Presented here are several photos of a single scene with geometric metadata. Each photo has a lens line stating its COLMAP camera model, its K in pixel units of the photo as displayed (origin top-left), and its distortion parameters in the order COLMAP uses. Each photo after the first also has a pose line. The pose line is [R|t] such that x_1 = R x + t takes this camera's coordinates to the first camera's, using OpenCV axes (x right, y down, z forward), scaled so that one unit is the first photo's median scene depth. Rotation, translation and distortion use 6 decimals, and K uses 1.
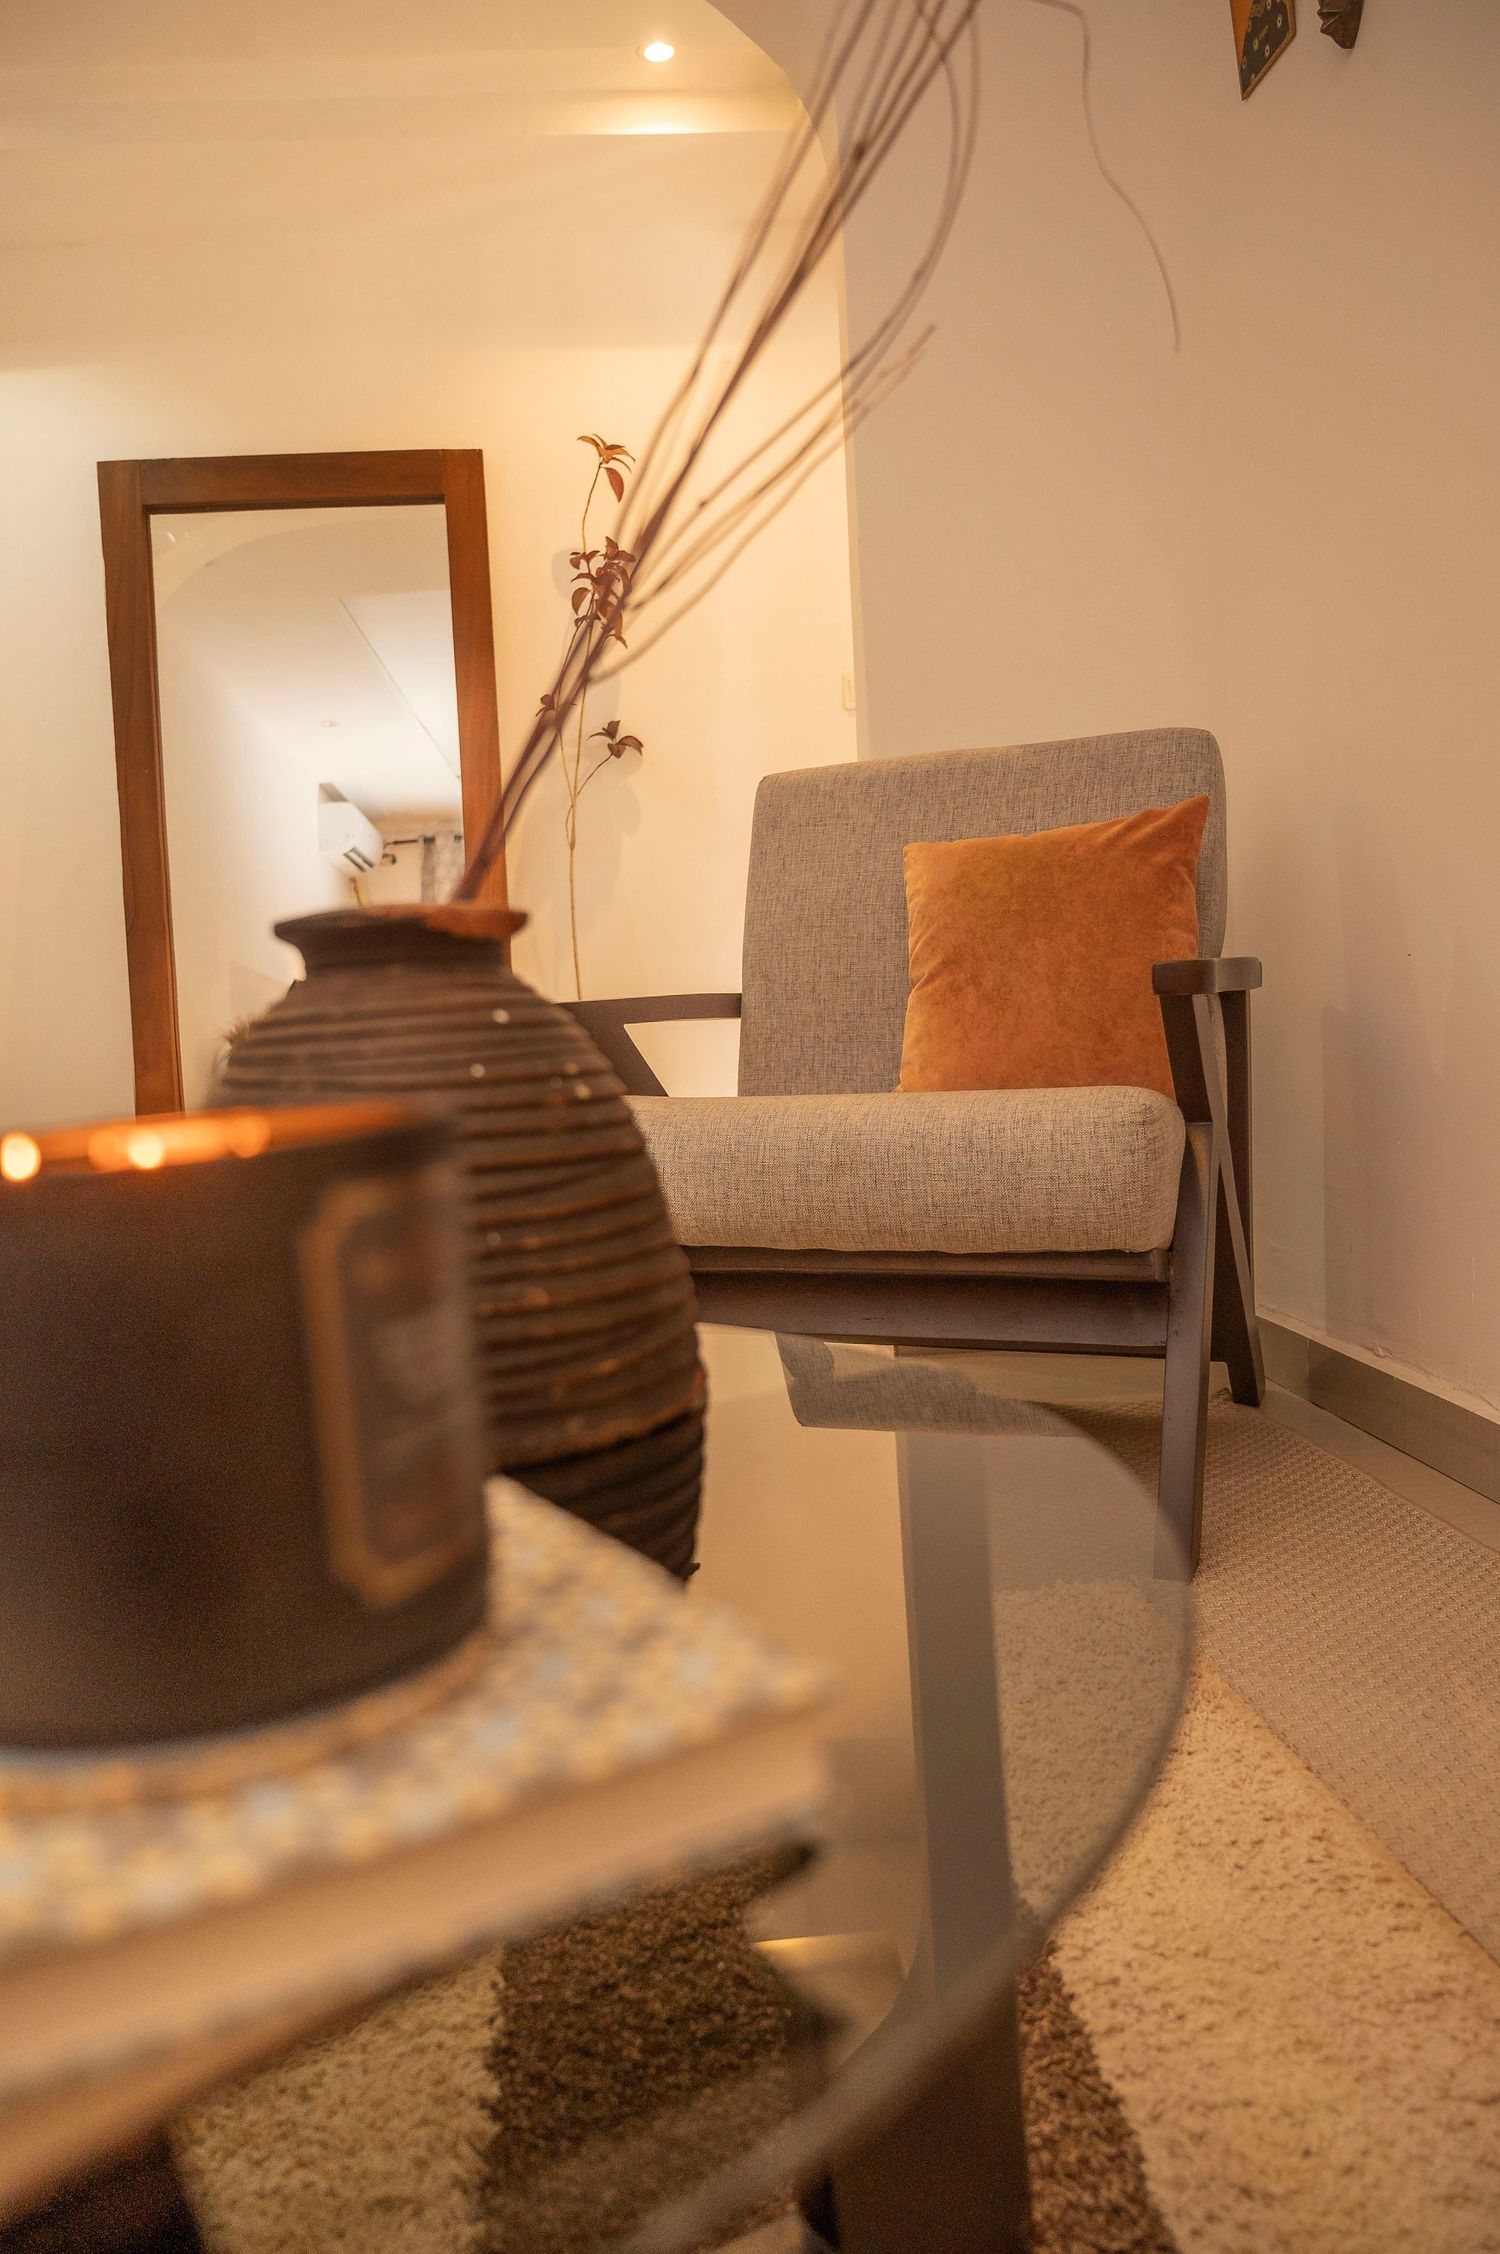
lens RADIAL K [[1565.4, 0, 733.9], [0, 1565.4, 1137.2], [0, 0, 1]] dist [-0.030383, 0.022985]
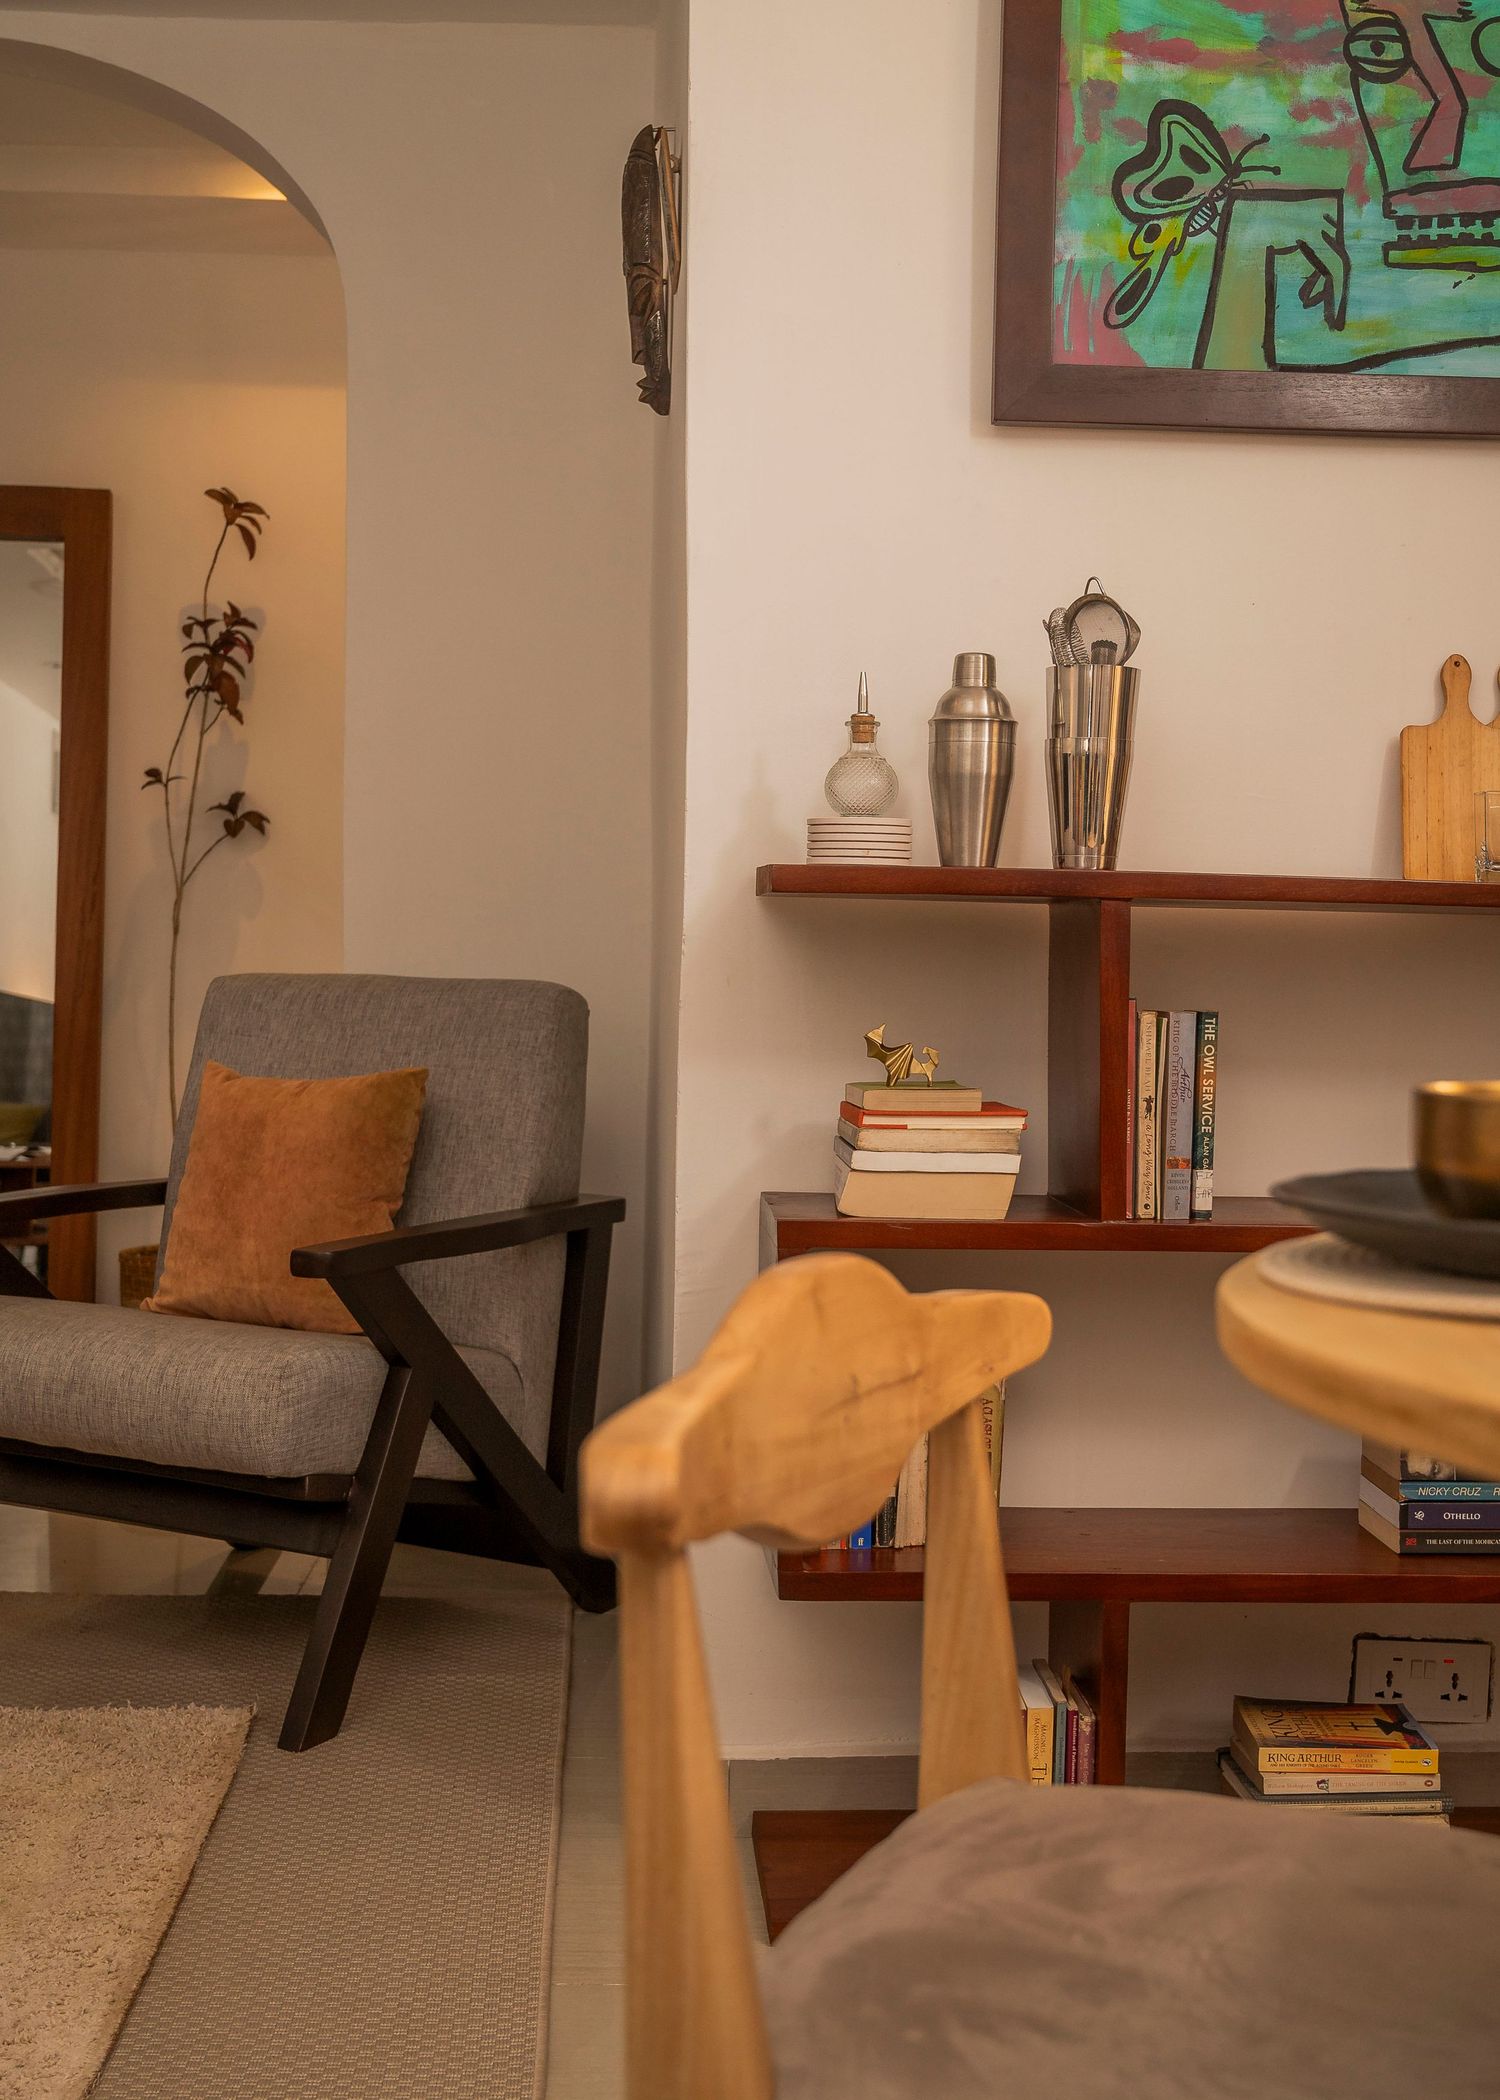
lens RADIAL K [[2296.1, 0, 724.7], [0, 2296.1, 1089.5], [0, 0, 1]] dist [-0.004608, 0.000000]
pose [[0.996964, 0.073671, -0.025206, 0.264451], [-0.074210, 0.997018, -0.021171, -0.092052], [0.023572, 0.022978, 0.999458, -0.336964]]
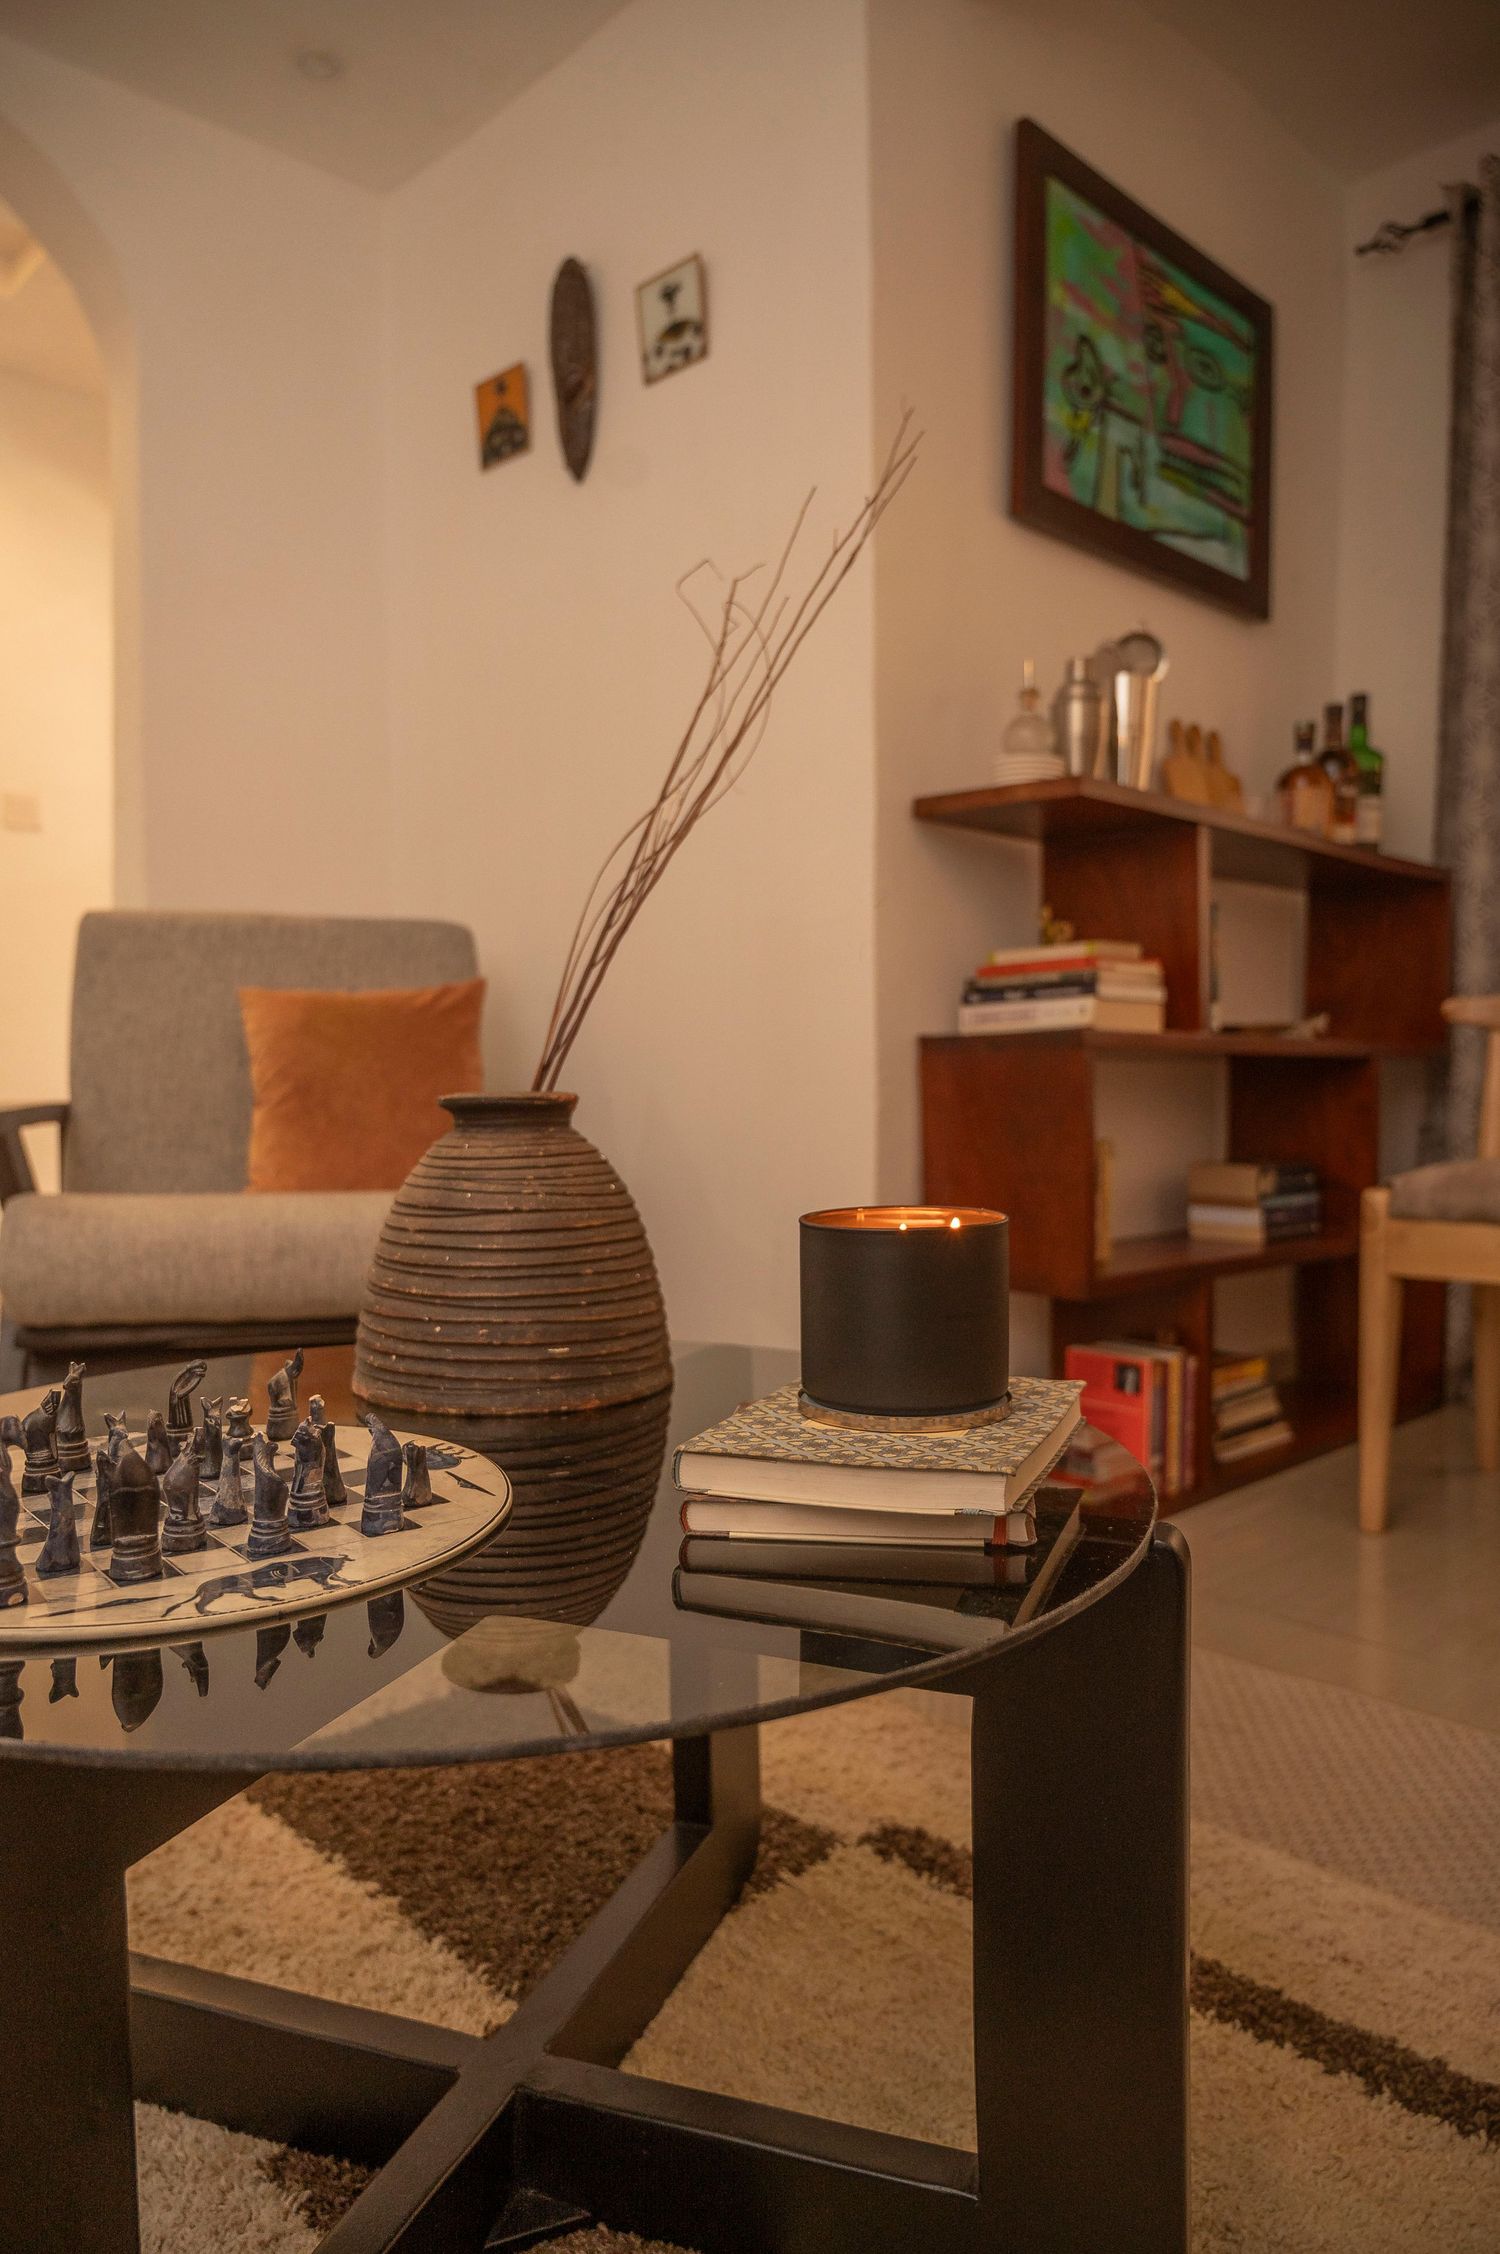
lens RADIAL K [[1508.4, 0, 728.8], [0, 1508.4, 1117.2], [0, 0, 1]] dist [-0.009796, 0.005367]
pose [[0.775026, 0.040462, 0.630633, -0.186435], [0.007907, 0.997249, -0.073702, 0.001153], [-0.631880, 0.062108, 0.772574, -0.077624]]
